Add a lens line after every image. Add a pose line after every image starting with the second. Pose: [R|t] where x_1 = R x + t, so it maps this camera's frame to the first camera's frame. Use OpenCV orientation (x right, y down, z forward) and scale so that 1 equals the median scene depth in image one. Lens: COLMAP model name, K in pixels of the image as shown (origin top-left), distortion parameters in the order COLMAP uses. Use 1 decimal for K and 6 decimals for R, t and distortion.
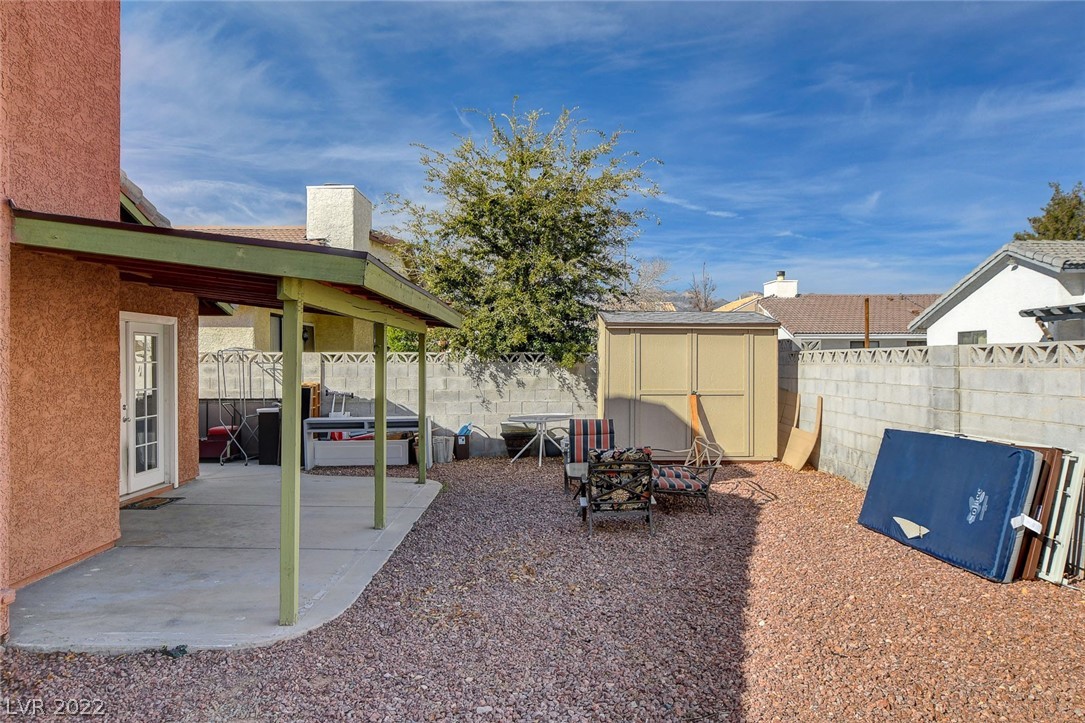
lens RADIAL K [[824.7, 0, 533.3], [0, 824.7, 373.6], [0, 0, 1]] dist [0.098940, 0.002624]
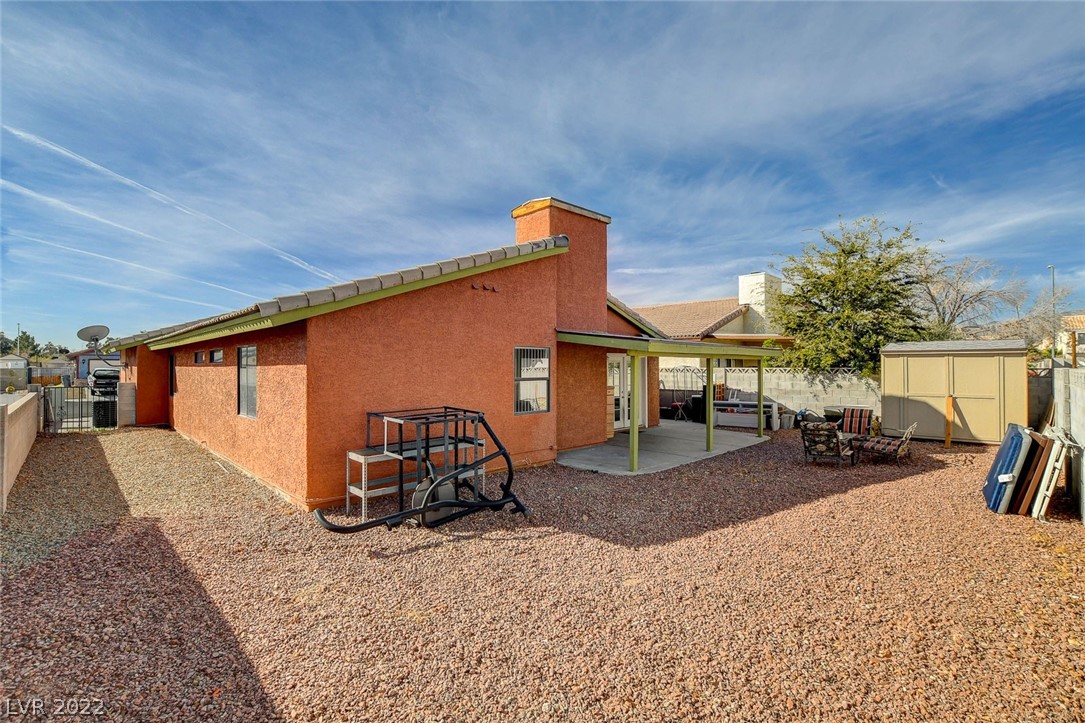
lens RADIAL K [[500.0, 0, 539.7], [0, 500.0, 363.4], [0, 0, 1]] dist [0.001801, 0.000277]
pose [[0.723349, -0.005911, -0.690457, 0.248681], [-0.008870, 0.999801, -0.017852, -0.011064], [0.690425, 0.019037, 0.723153, -0.161392]]
